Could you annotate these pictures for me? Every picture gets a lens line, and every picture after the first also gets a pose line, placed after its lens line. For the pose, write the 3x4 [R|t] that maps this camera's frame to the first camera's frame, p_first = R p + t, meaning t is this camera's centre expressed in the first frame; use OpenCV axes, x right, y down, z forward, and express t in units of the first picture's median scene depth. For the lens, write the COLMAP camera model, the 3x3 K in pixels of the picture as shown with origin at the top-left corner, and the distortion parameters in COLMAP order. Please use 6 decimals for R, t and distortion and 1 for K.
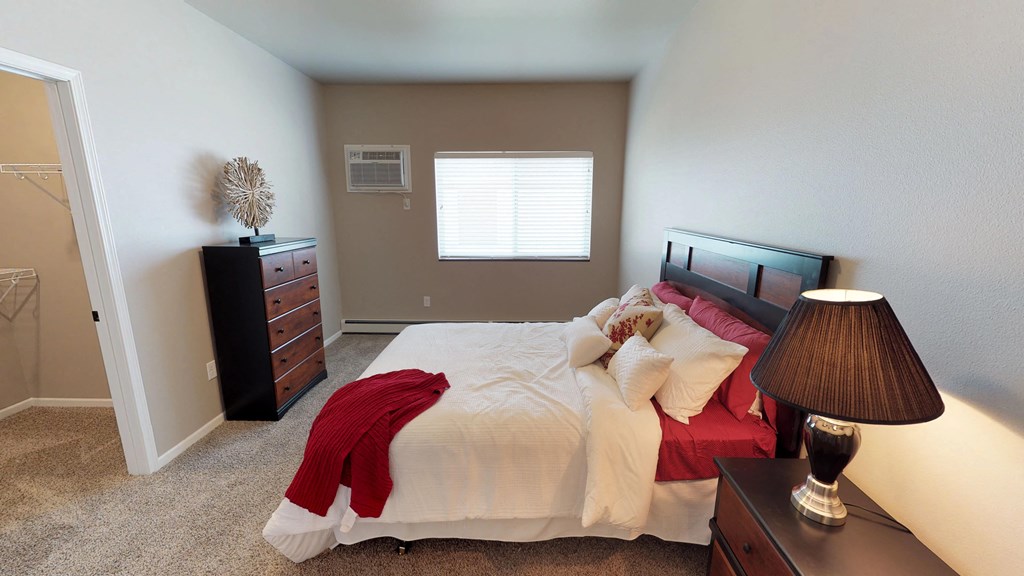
lens RADIAL K [[393.0, 0, 520.1], [0, 393.0, 280.5], [0, 0, 1]] dist [0.000201, 0.000083]
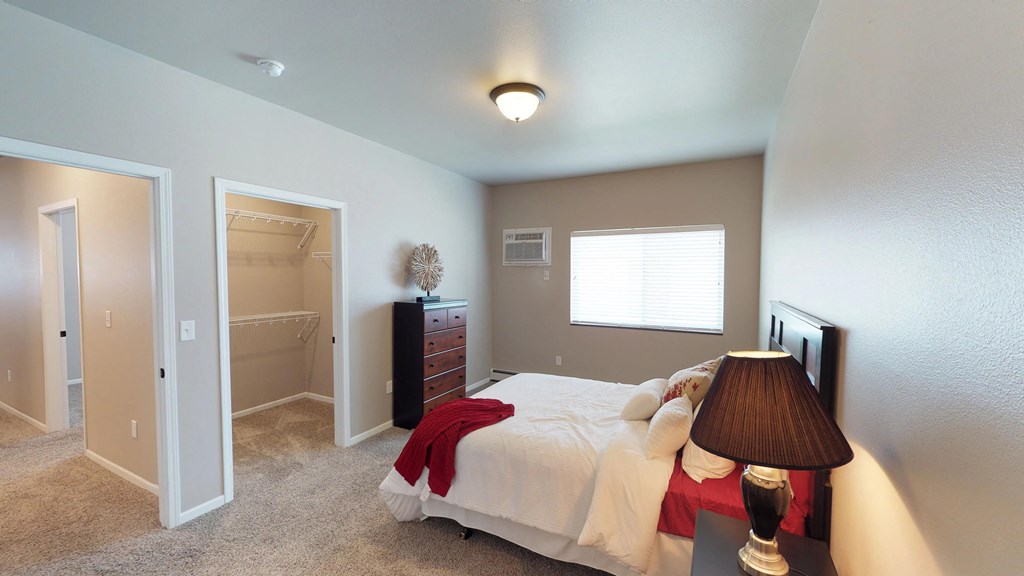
lens RADIAL K [[382.7, 0, 512.0], [0, 382.7, 288.0], [0, 0, 1]] dist [0.001218, 0.000146]
pose [[0.896962, 0.018567, -0.441718, 0.243040], [-0.088469, 0.986448, -0.138182, 0.023199], [0.433166, 0.163023, 0.886448, -0.117296]]
